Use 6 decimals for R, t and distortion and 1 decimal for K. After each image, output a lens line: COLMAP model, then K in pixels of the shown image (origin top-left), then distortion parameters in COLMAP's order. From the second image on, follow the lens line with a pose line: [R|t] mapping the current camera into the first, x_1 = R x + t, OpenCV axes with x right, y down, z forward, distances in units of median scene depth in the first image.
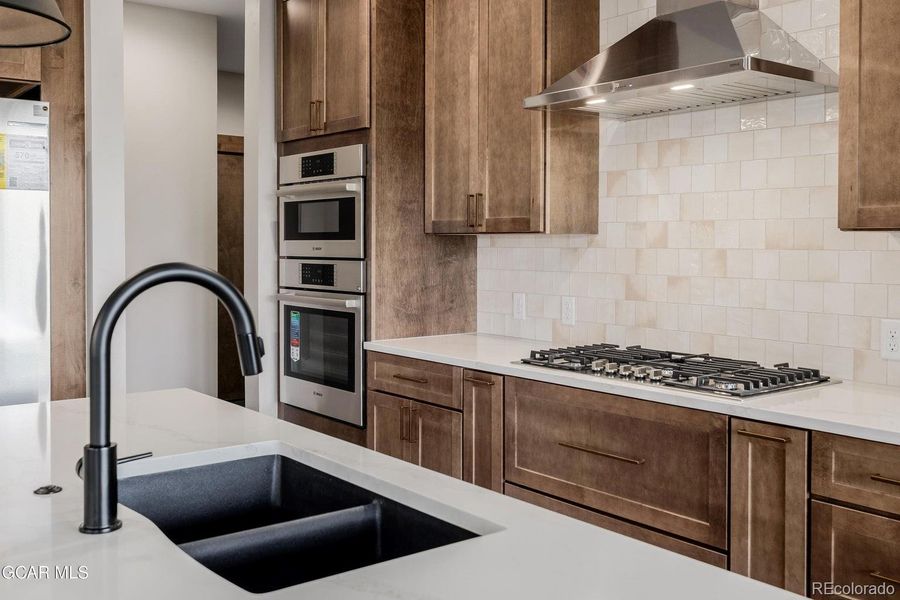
lens RADIAL K [[871.3, 0, 442.2], [0, 871.3, 257.1], [0, 0, 1]] dist [-0.015714, 0.000000]
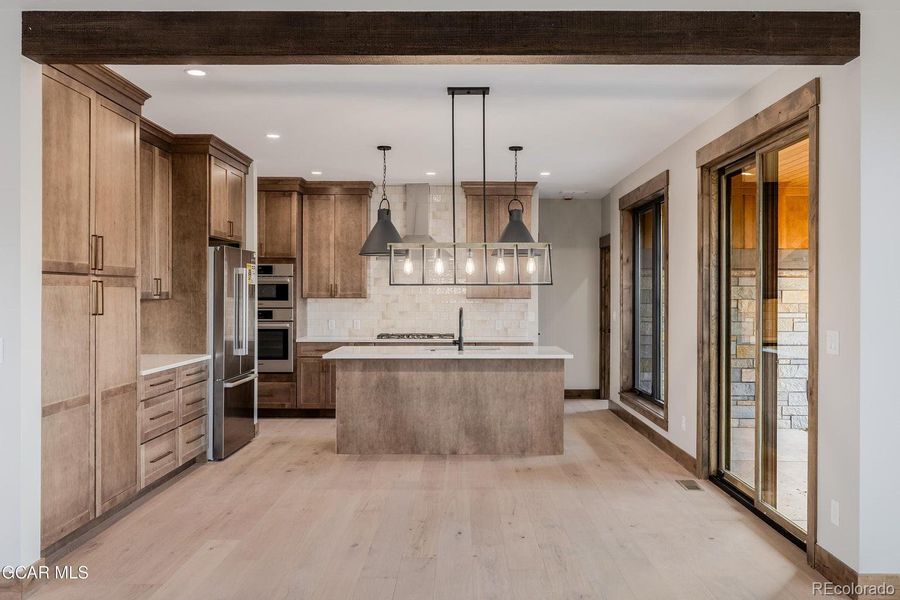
lens RADIAL K [[737.4, 0, 450.1], [0, 737.4, 296.9], [0, 0, 1]] dist [-0.010496, 0.013258]
pose [[0.631286, -0.005708, 0.775529, -1.510044], [0.011973, 0.999925, -0.002386, -0.019854], [-0.775457, 0.010791, 0.631308, -0.763266]]
